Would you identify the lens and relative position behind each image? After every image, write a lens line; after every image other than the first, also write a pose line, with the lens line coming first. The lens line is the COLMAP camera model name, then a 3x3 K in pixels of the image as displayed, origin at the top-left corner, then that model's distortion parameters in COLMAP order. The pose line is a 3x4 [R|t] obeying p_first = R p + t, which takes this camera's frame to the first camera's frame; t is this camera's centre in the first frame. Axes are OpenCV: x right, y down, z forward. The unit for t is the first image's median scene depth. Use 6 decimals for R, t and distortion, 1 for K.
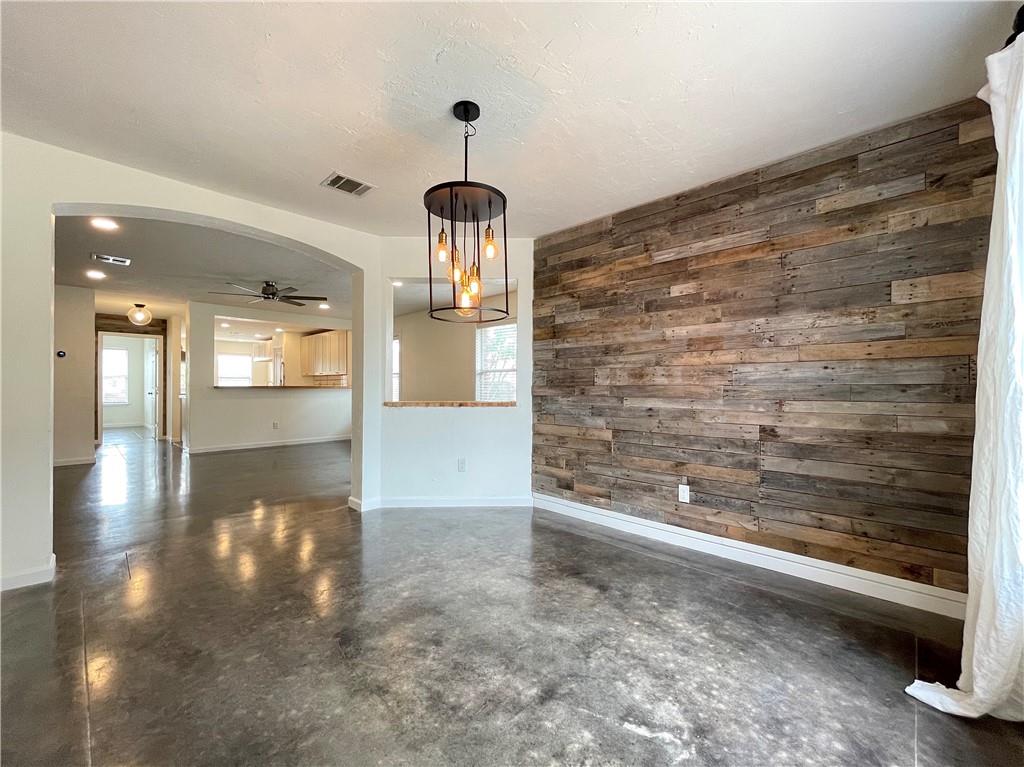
lens RADIAL K [[422.1, 0, 509.5], [0, 422.1, 385.8], [0, 0, 1]] dist [-0.000645, -0.000089]
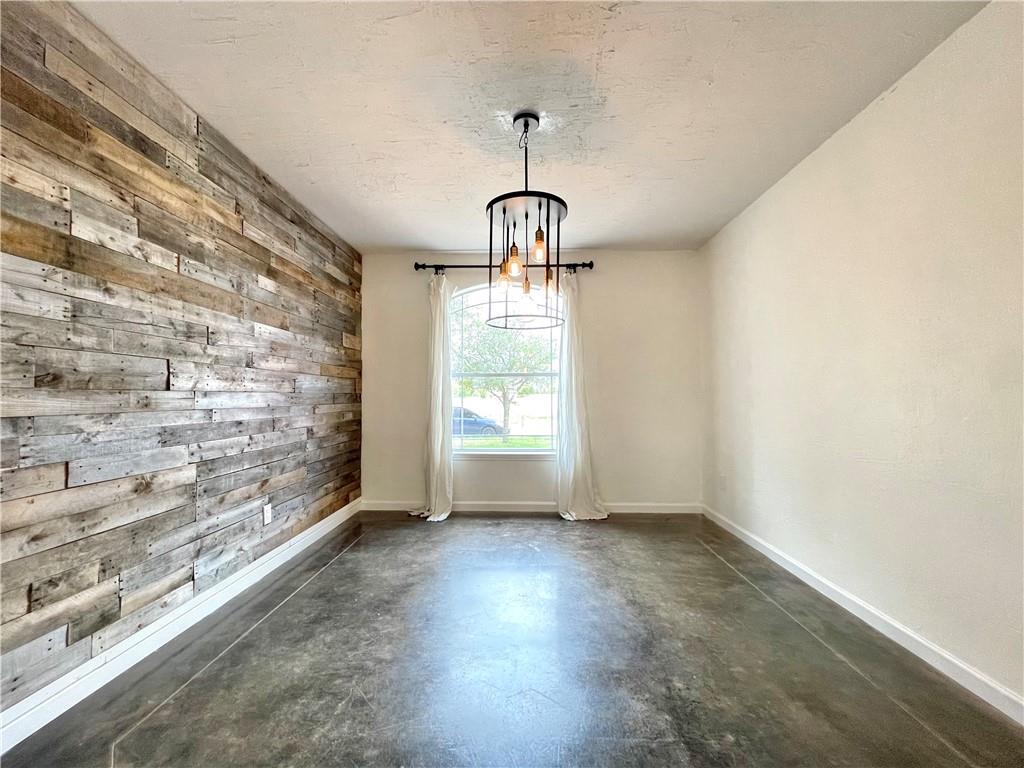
lens RADIAL K [[422.1, 0, 509.5], [0, 422.1, 386.3], [0, 0, 1]] dist [-0.000645, -0.000089]
pose [[-0.671320, 0.017816, 0.740954, -0.559951], [-0.001892, 0.999667, -0.025750, 0.008220], [-0.741165, -0.018689, -0.671062, 1.162732]]
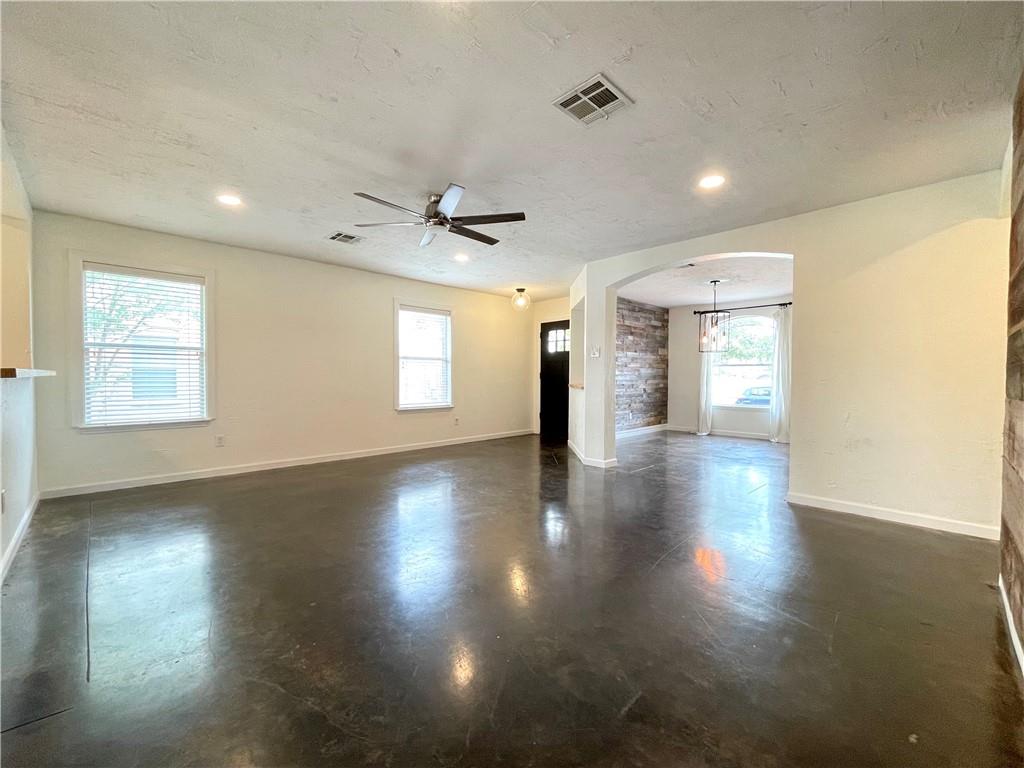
lens RADIAL K [[422.1, 0, 509.5], [0, 422.1, 386.3], [0, 0, 1]] dist [-0.000645, -0.000089]
pose [[0.025130, -0.029490, 0.999249, -2.116927], [-0.009258, 0.999515, 0.029731, -0.001950], [-0.999641, -0.009998, 0.024845, 1.607188]]
